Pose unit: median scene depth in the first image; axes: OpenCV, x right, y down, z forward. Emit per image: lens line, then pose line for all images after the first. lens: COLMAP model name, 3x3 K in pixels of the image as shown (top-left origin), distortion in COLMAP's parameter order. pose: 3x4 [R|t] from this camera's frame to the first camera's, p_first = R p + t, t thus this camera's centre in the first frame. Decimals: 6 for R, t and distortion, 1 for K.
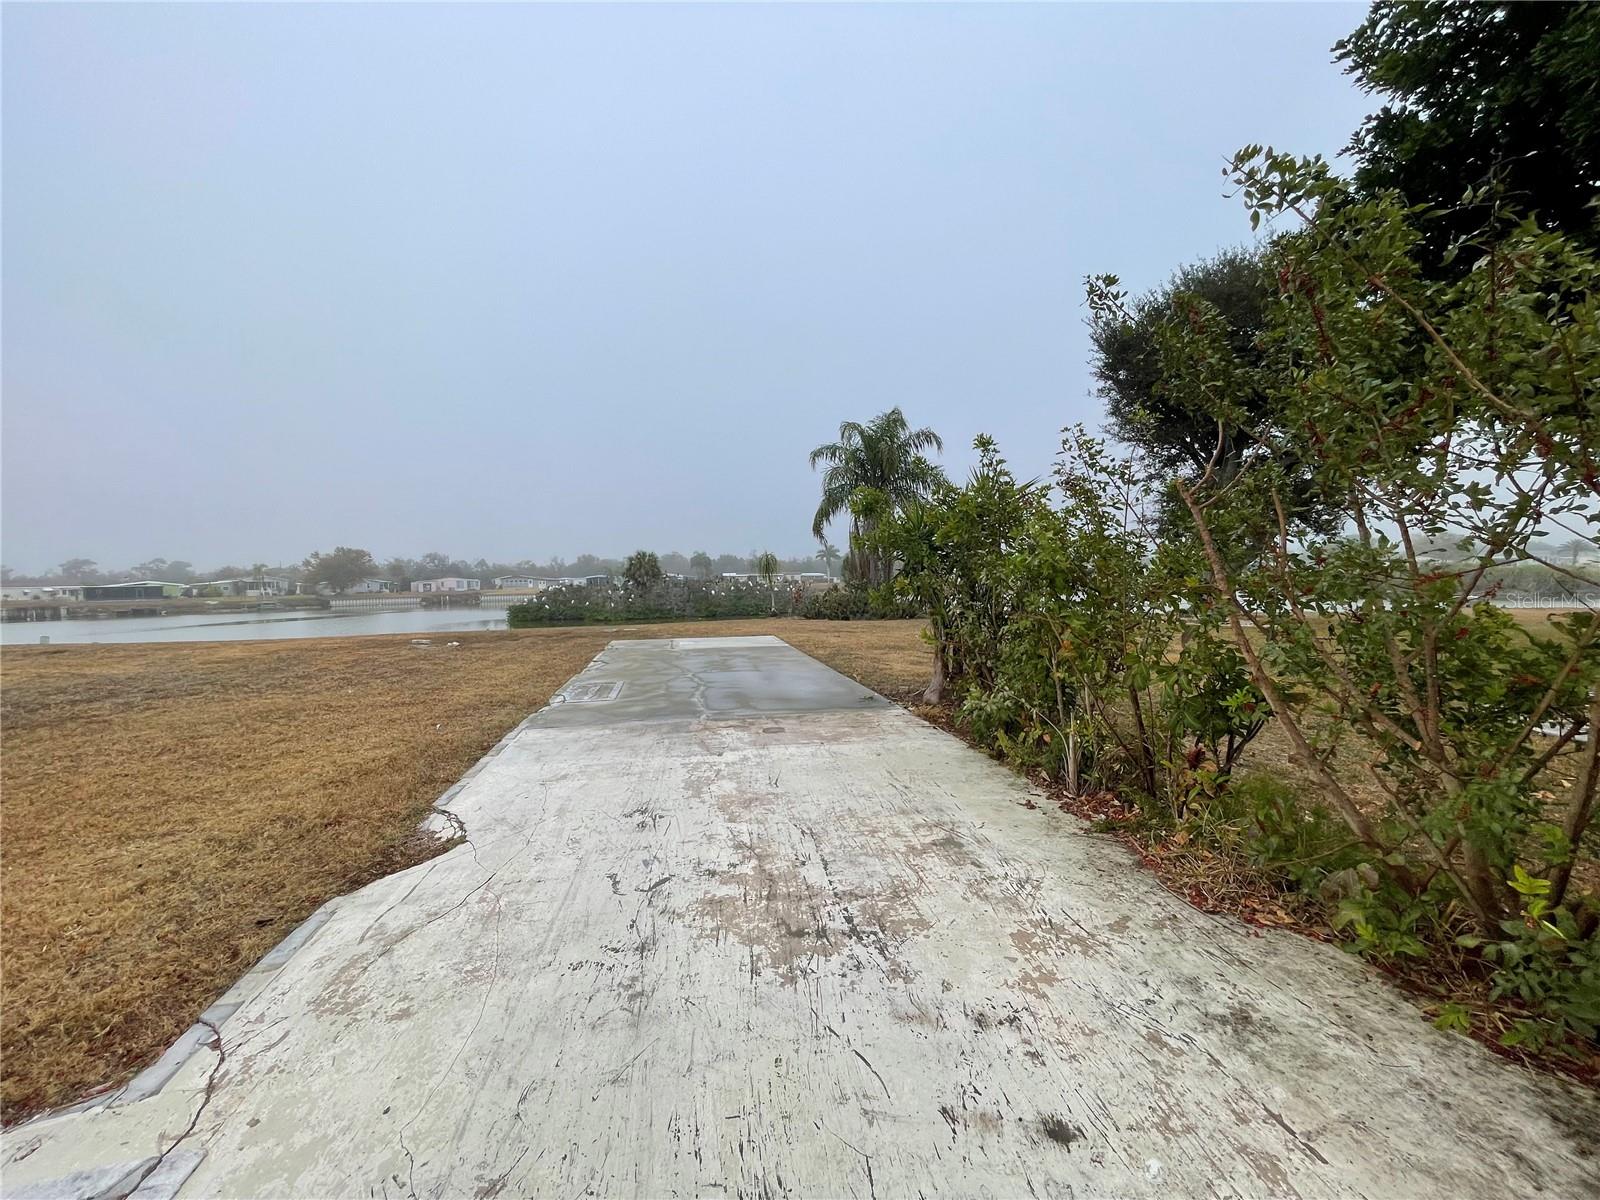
lens RADIAL K [[662.4, 0, 800.0], [0, 662.4, 600.0], [0, 0, 1]] dist [-0.013358, 0.000300]
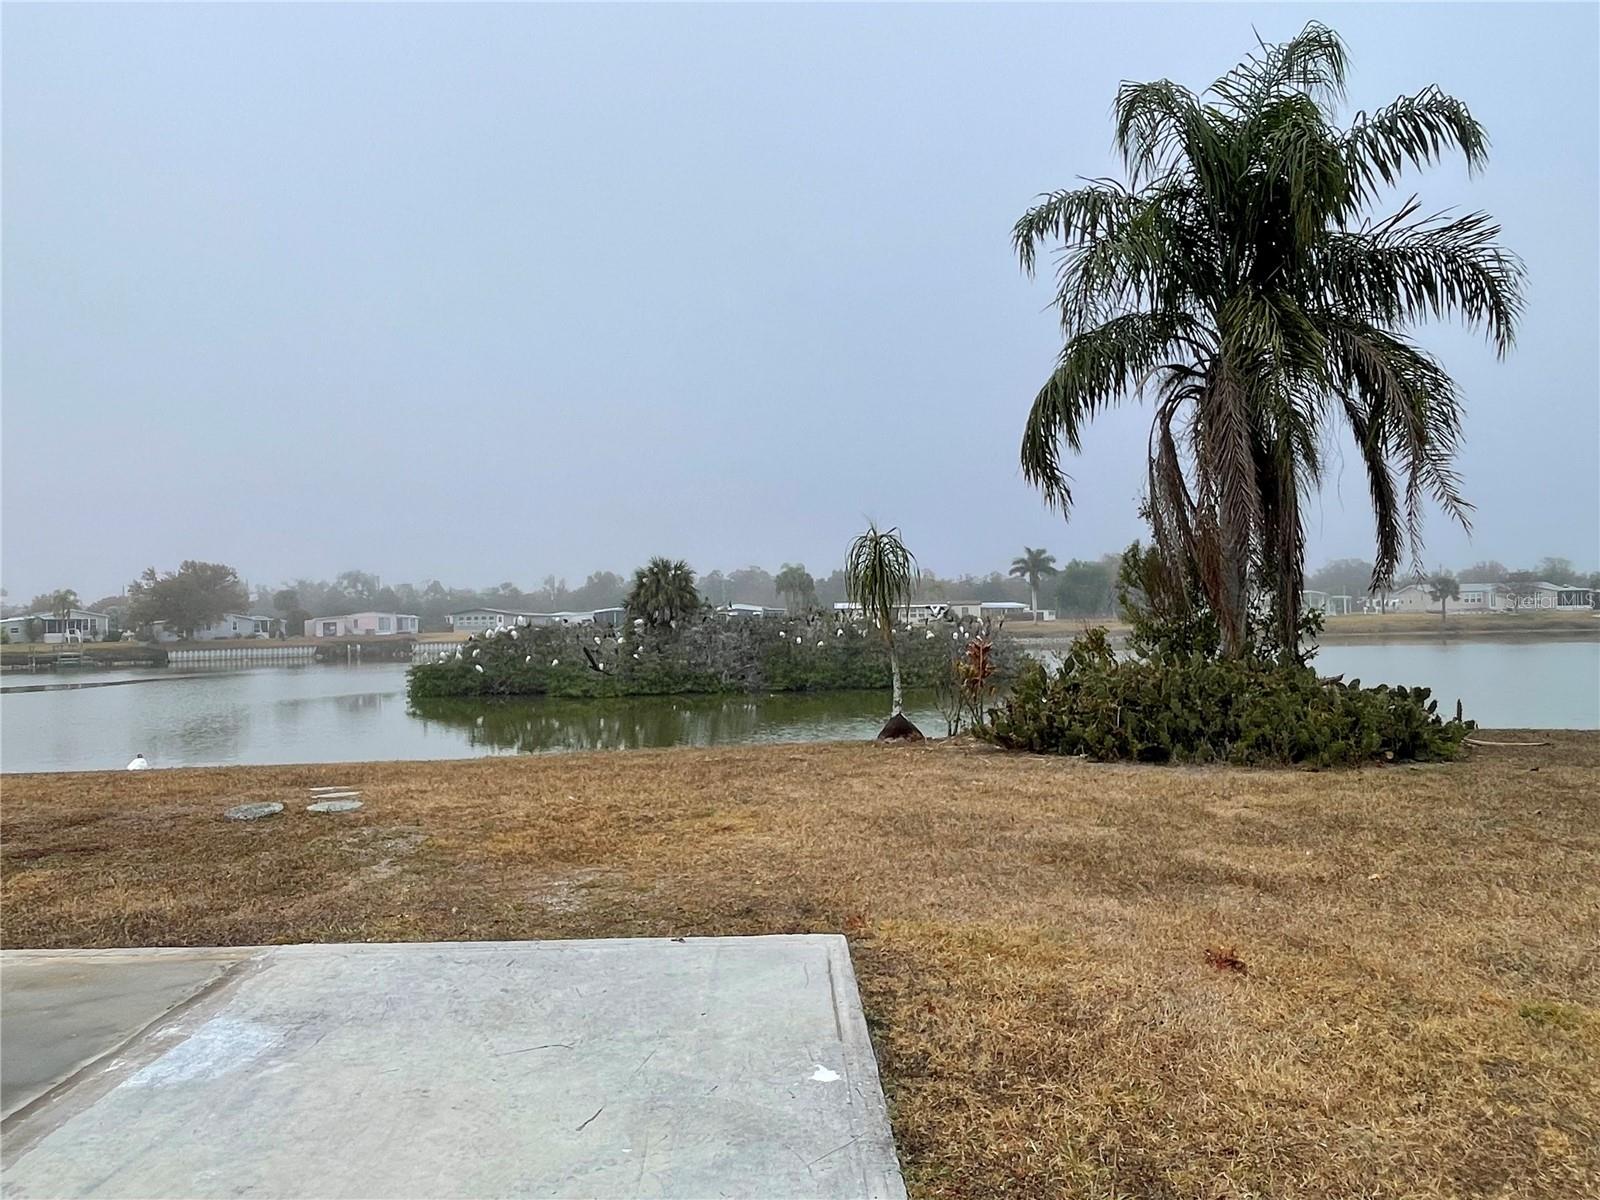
lens RADIAL K [[1137.7, 0, 798.5], [0, 1137.7, 591.9], [0, 0, 1]] dist [0.006102, -0.047049]
pose [[0.988151, -0.005251, -0.153394, -0.000843], [-0.002526, 0.998723, -0.050460, -0.002777], [0.153463, 0.050249, 0.986876, 0.085715]]
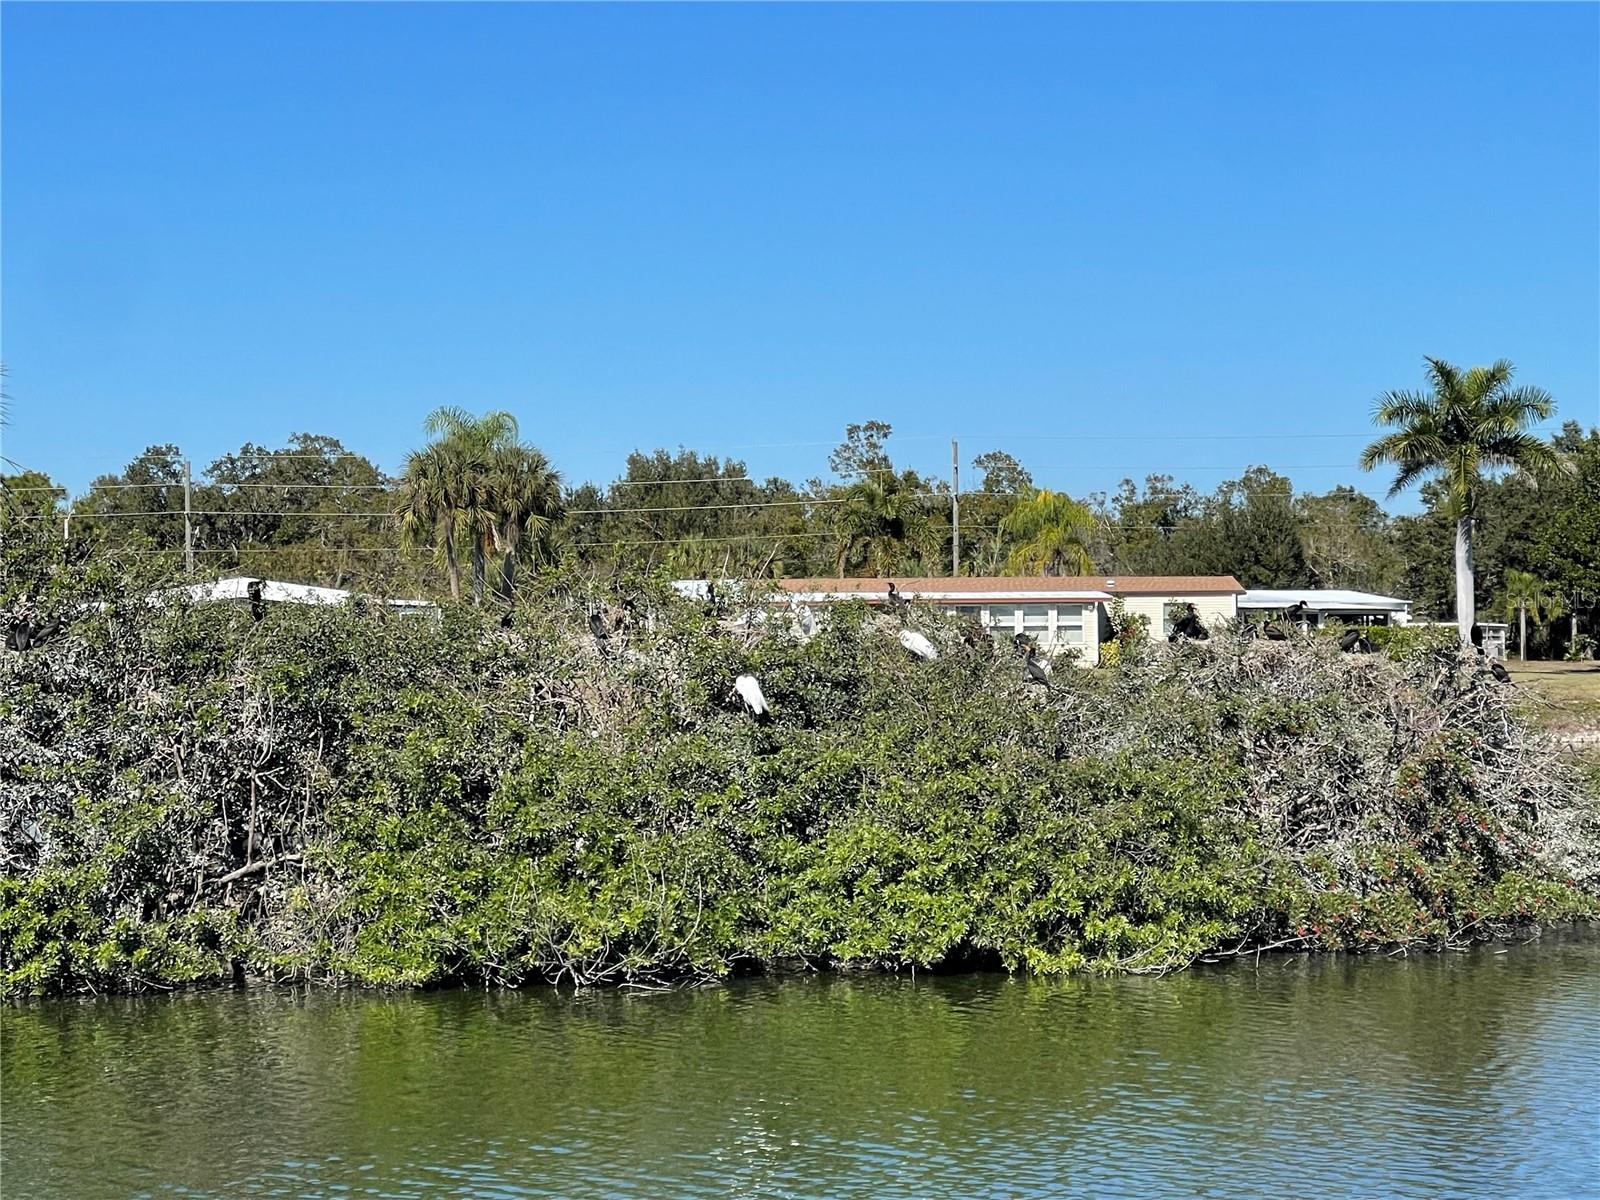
lens RADIAL K [[4248.7, 0, 800.0], [0, 4248.7, 600.0], [0, 0, 1]] dist [0.165921, 1.324244]
pose [[0.996799, 0.007420, -0.079600, -0.024330], [-0.010612, 0.999153, -0.039748, -0.003624], [0.079238, 0.040465, 0.996034, 0.208830]]
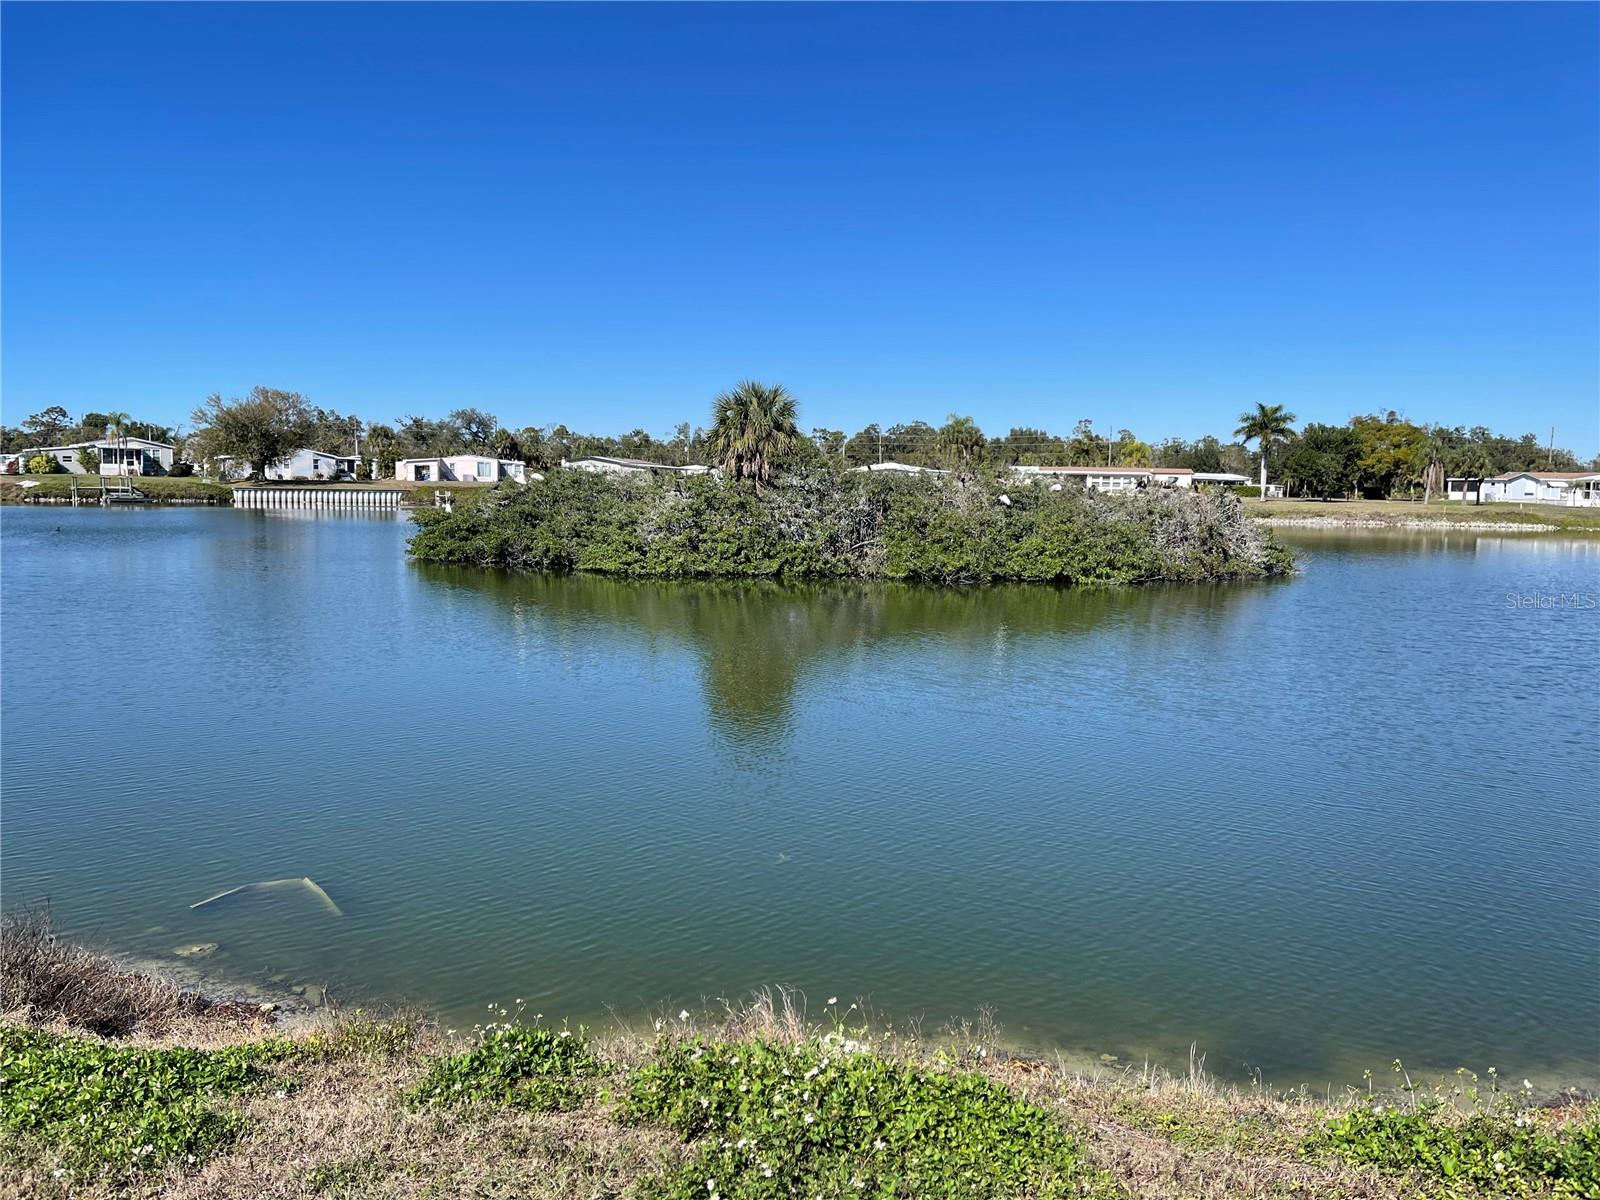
lens RADIAL K [[1236.2, 0, 800.0], [0, 1236.2, 600.0], [0, 0, 1]] dist [0.091196, -0.127091]
pose [[0.957057, 0.064454, -0.282643, -0.009541], [-0.046128, 0.996407, 0.071028, -0.003756], [0.286205, -0.054941, 0.956592, 0.196335]]
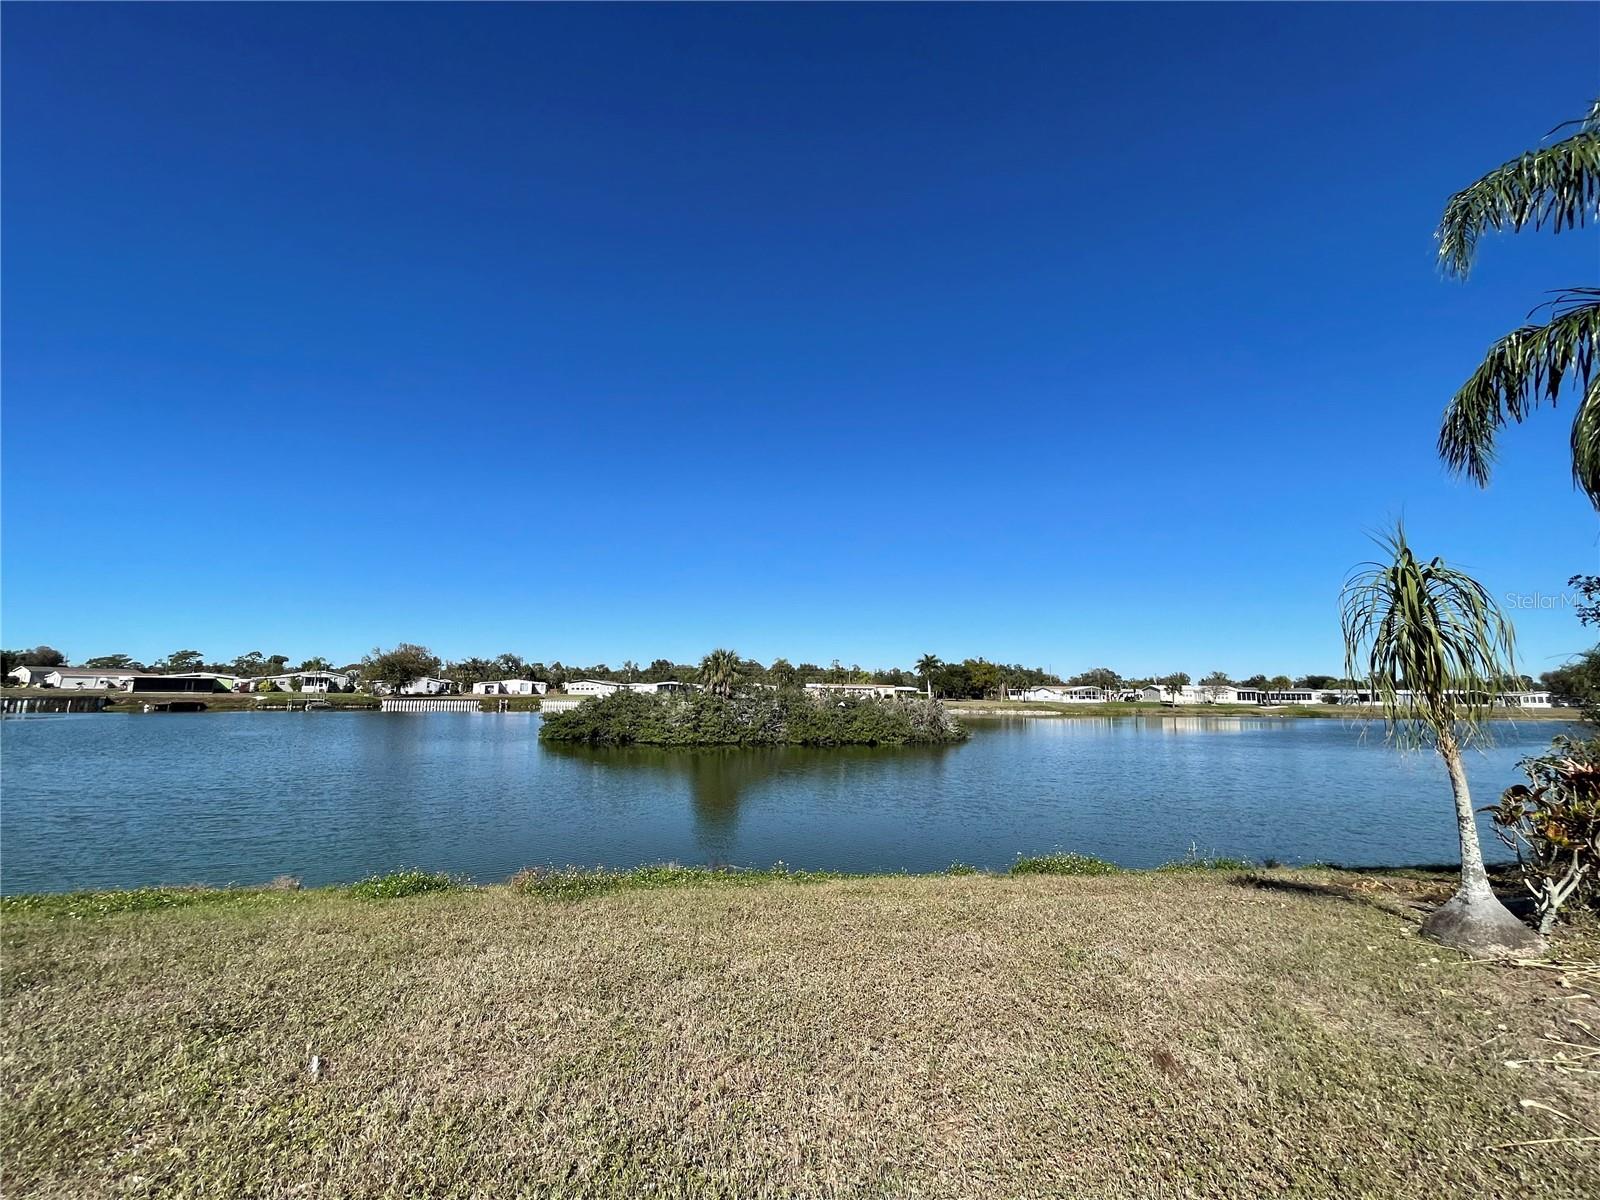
lens RADIAL K [[662.4, 0, 800.0], [0, 662.4, 600.0], [0, 0, 1]] dist [-0.013358, 0.000300]
pose [[0.993559, 0.015812, -0.112210, -0.037467], [-0.034491, 0.985432, -0.166534, -0.004445], [0.107942, 0.169332, 0.979630, 0.146829]]
